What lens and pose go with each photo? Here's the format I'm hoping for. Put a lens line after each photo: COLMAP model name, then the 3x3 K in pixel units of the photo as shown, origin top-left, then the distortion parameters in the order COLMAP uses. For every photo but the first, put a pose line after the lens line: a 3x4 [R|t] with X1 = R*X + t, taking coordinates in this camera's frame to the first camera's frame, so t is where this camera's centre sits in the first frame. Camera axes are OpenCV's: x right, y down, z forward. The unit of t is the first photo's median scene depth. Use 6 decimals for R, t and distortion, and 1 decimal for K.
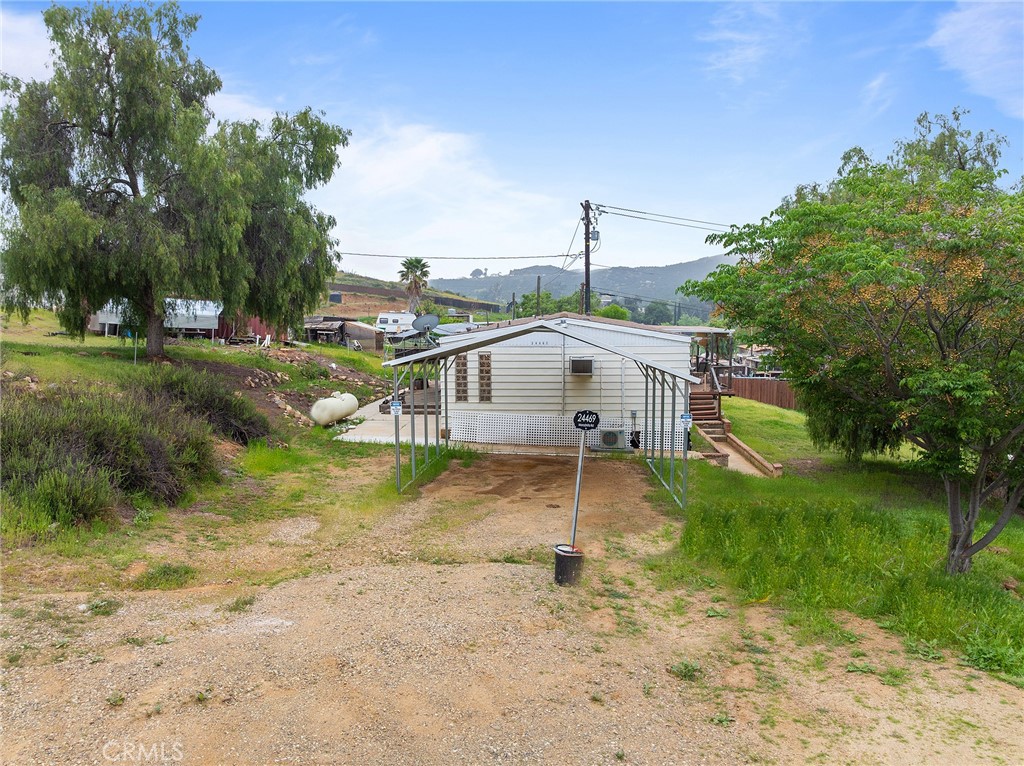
lens RADIAL K [[721.1, 0, 511.8], [0, 721.1, 385.1], [0, 0, 1]] dist [-0.047345, 0.020812]
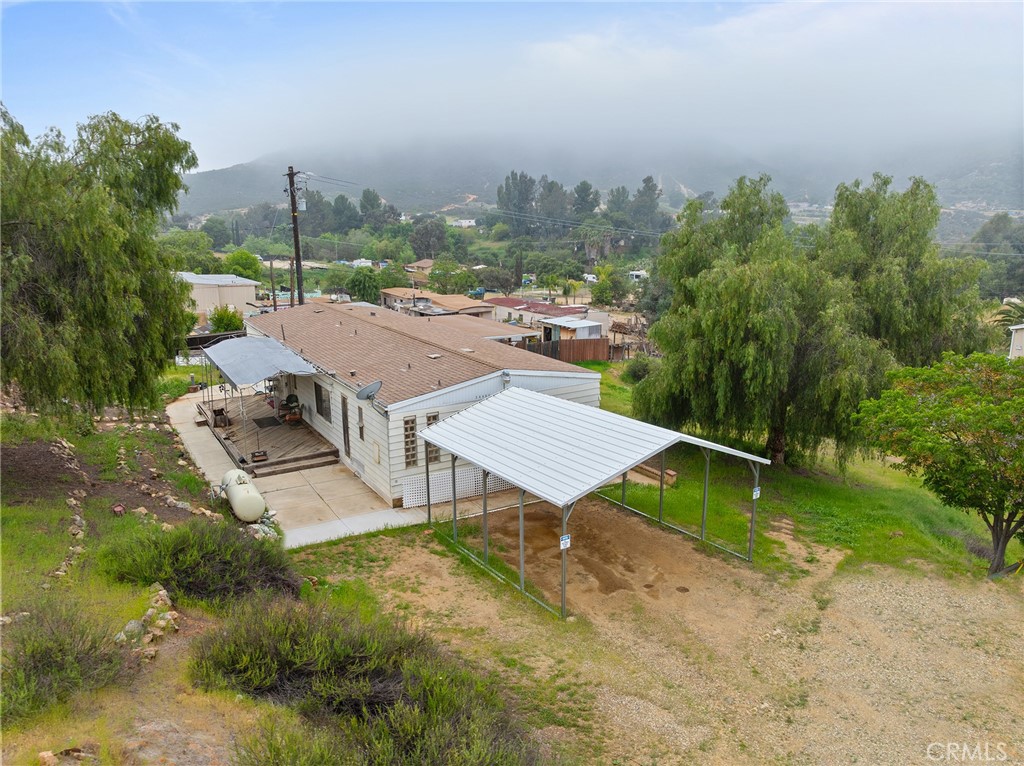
lens RADIAL K [[721.1, 0, 511.1], [0, 721.1, 382.3], [0, 0, 1]] dist [-0.047345, 0.020812]
pose [[0.815879, -0.132161, 0.562916, -0.568878], [0.063545, 0.988126, 0.139891, -0.249735], [-0.574720, -0.078363, 0.814590, 0.184874]]
